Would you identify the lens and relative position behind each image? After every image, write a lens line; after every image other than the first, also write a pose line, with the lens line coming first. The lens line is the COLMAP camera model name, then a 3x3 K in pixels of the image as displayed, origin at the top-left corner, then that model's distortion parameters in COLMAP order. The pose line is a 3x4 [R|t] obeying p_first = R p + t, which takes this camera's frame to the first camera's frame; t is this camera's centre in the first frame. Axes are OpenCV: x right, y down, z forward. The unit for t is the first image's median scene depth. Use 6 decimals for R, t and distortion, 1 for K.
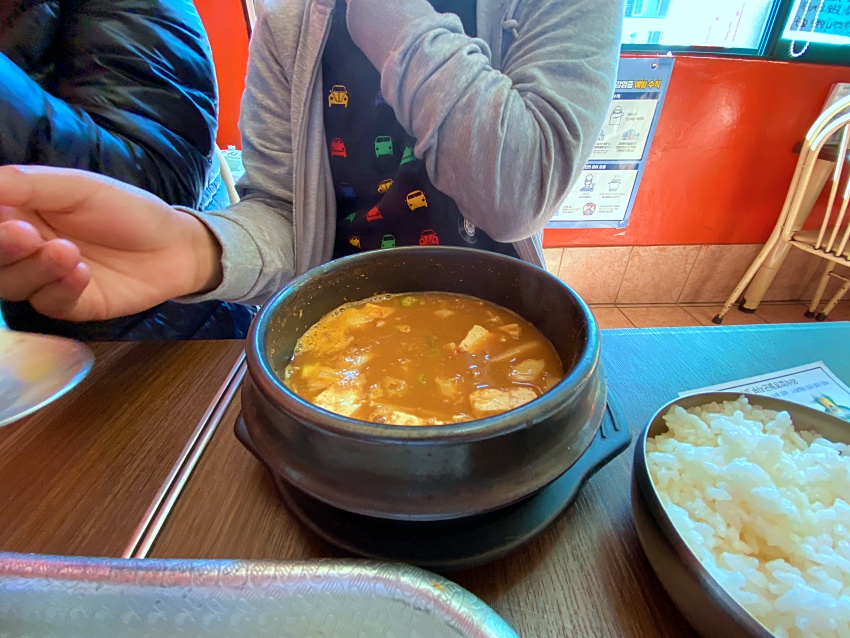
lens RADIAL K [[346.2, 0, 430.4], [0, 346.2, 315.7], [0, 0, 1]] dist [0.012945, -0.017371]
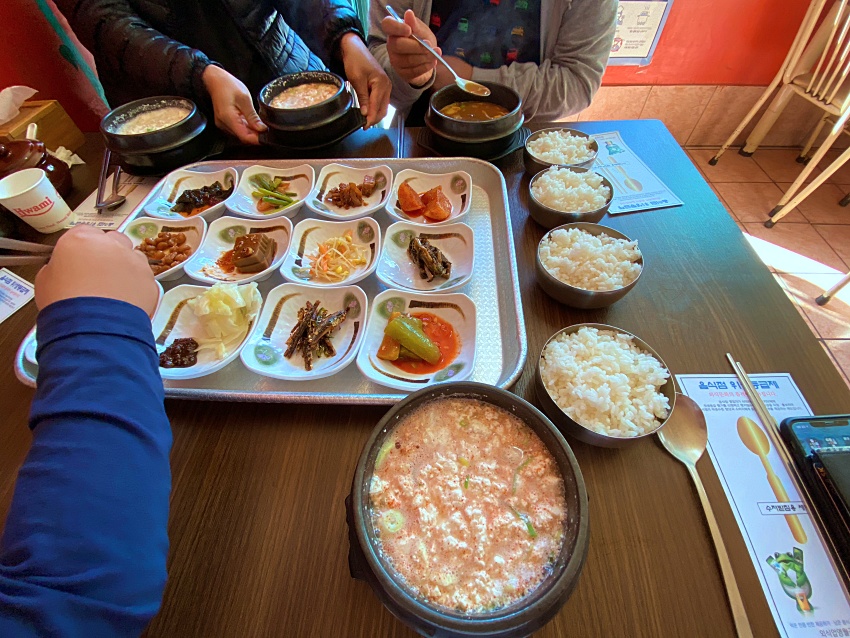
lens RADIAL K [[346.2, 0, 430.4], [0, 346.2, 315.7], [0, 0, 1]] dist [0.012945, -0.017371]
pose [[0.998679, 0.026792, -0.043856, -0.038205], [-0.008339, 0.926531, 0.376125, 0.064965], [0.050711, -0.375262, 0.925531, -0.301416]]
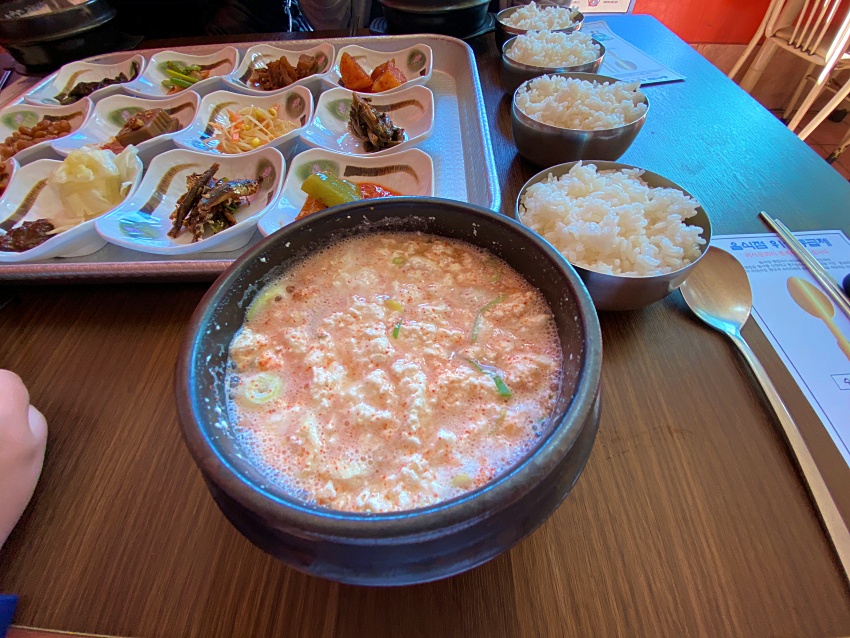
lens RADIAL K [[346.2, 0, 430.4], [0, 346.2, 315.7], [0, 0, 1]] dist [0.012945, -0.017371]
pose [[0.999965, -0.003622, -0.007497, -0.016792], [0.006216, 0.923859, 0.382683, 0.153888], [0.005540, -0.382716, 0.923849, -0.269707]]
